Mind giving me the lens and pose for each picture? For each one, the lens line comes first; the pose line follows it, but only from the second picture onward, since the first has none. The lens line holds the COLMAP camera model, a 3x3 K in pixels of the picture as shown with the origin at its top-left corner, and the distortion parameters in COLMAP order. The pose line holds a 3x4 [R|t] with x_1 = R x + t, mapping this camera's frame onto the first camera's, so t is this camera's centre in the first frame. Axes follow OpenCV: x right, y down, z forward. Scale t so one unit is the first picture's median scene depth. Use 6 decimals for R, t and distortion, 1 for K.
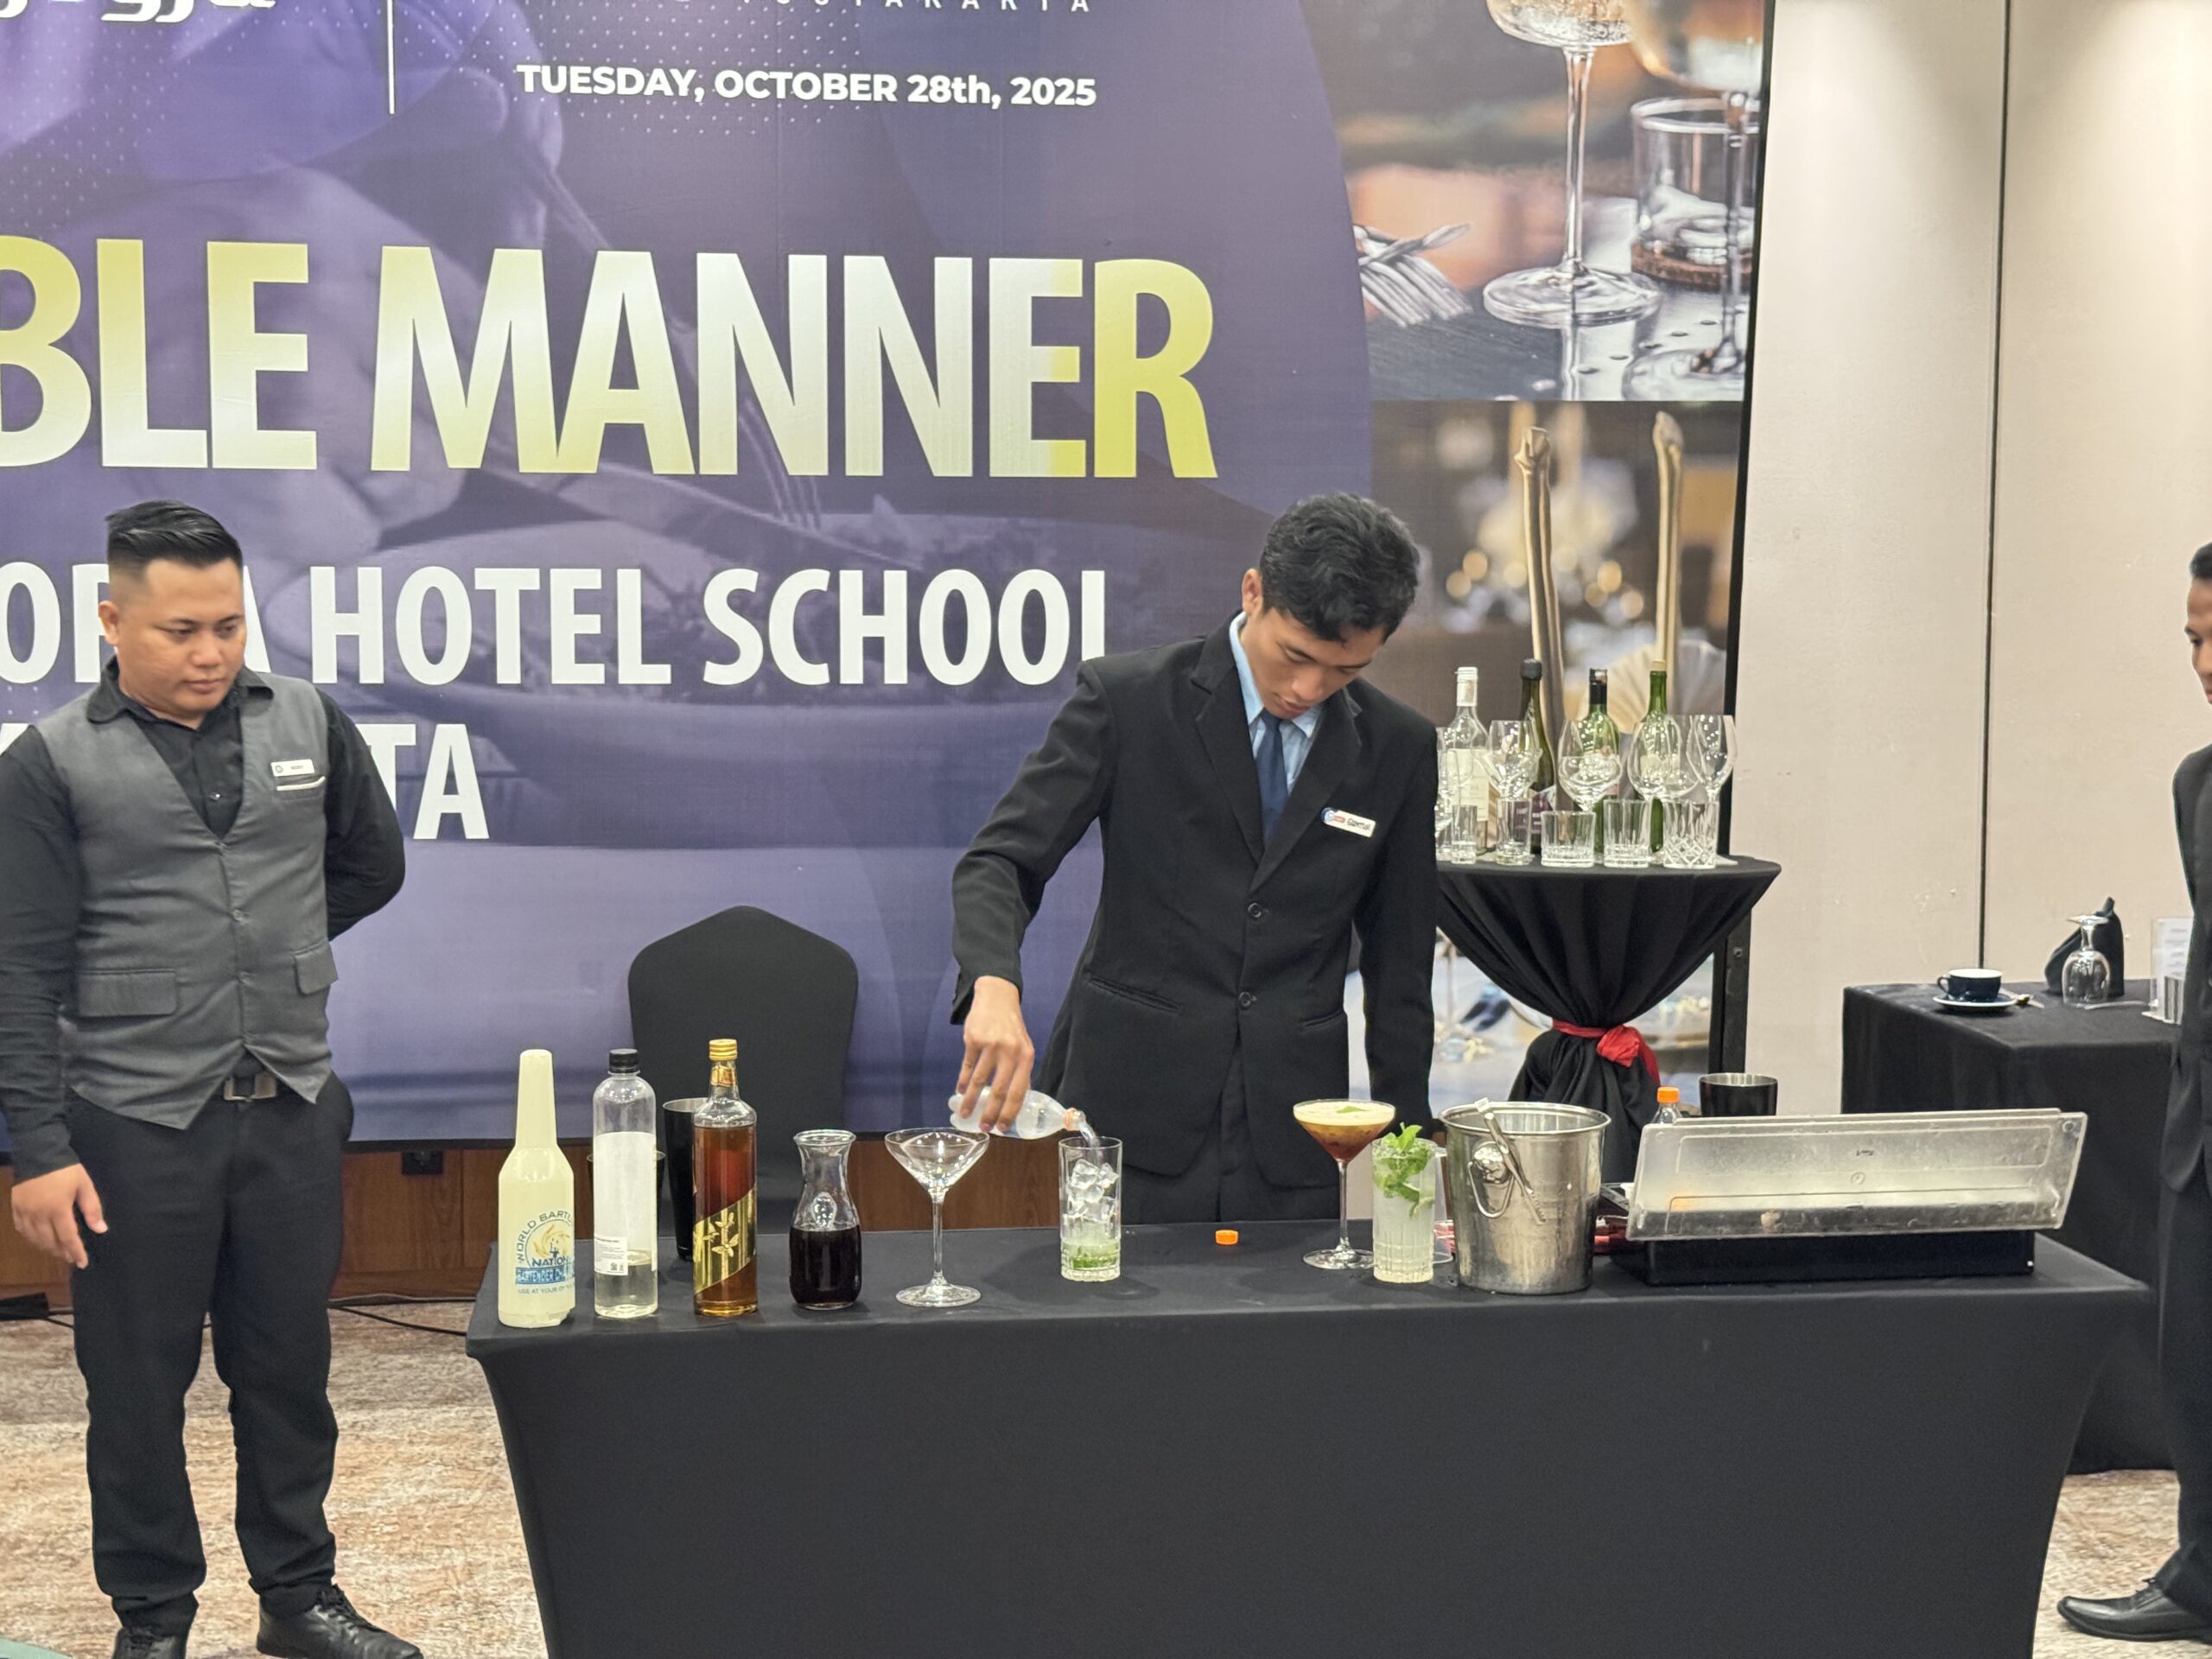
lens RADIAL K [[3117.4, 0, 1080.7], [0, 3117.4, 857.5], [0, 0, 1]] dist [0.097820, 0.000000]
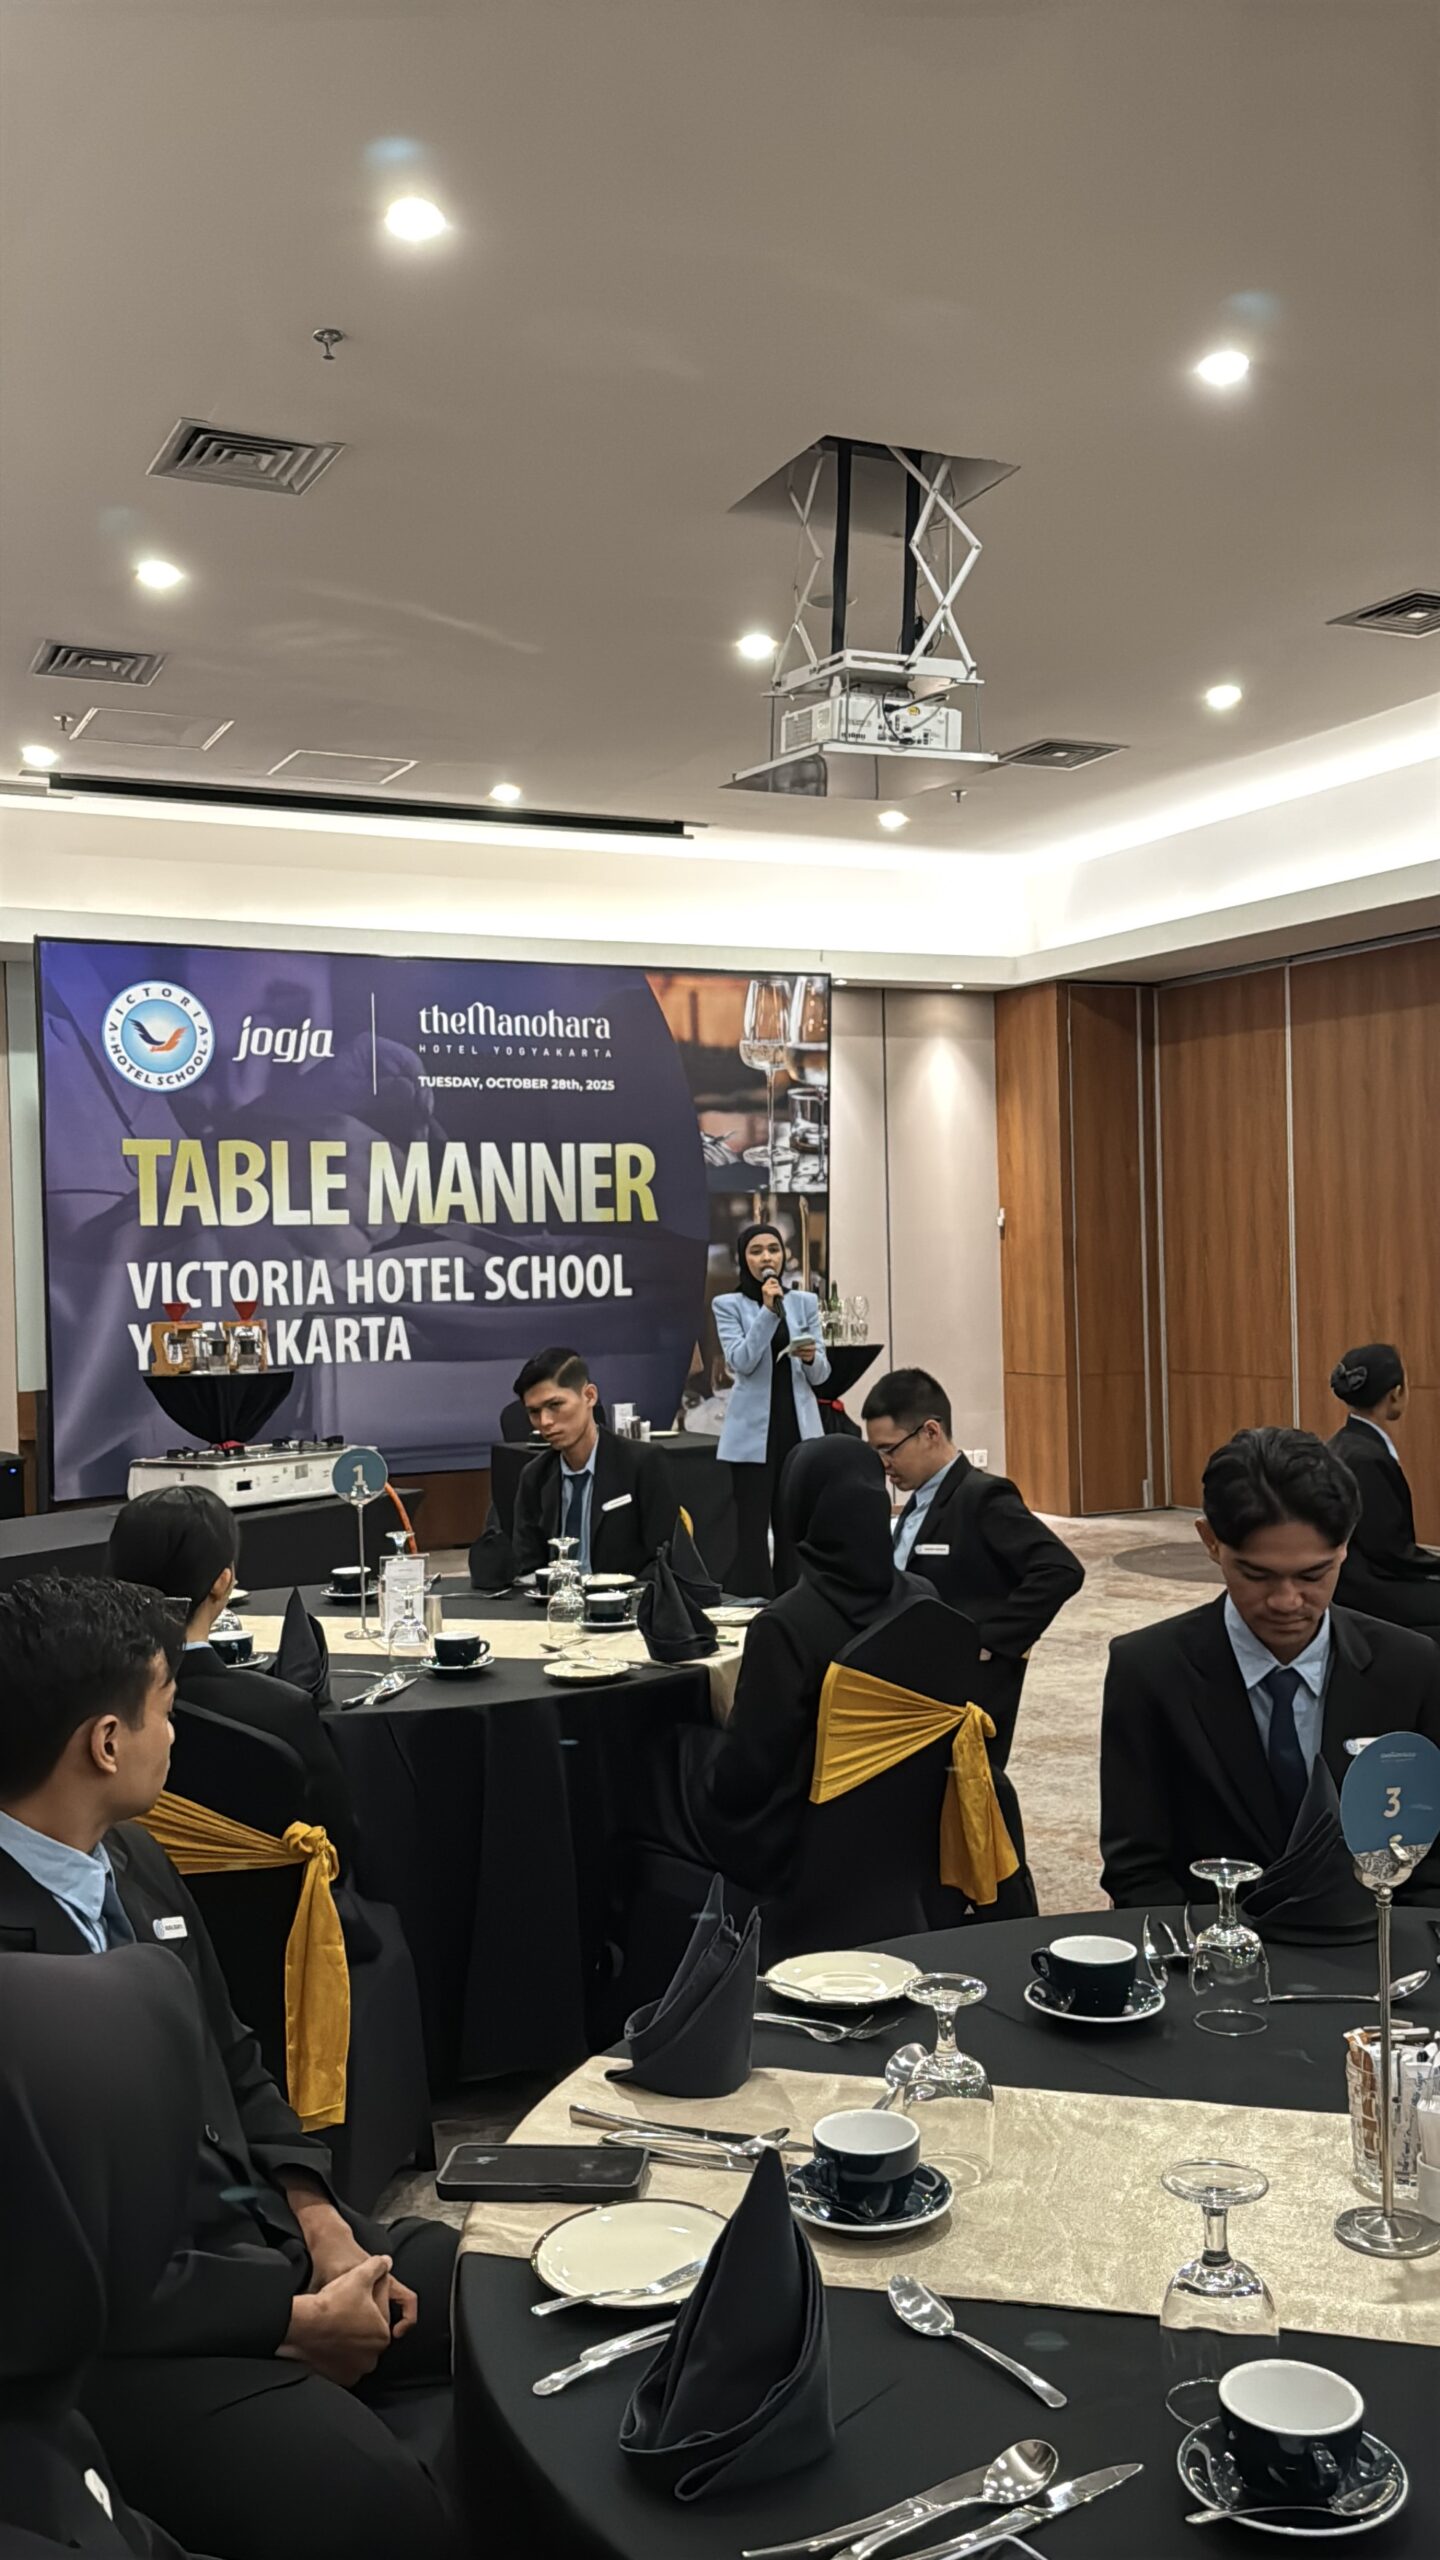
lens RADIAL K [[2207.2, 0, 755.7], [0, 2207.2, 1260.0], [0, 0, 1]] dist [0.118041, -0.078699]
pose [[0.937798, -0.021372, 0.346523, -0.562392], [0.052965, 0.995227, -0.081959, 0.079647], [-0.343118, 0.095214, 0.934454, -0.871013]]
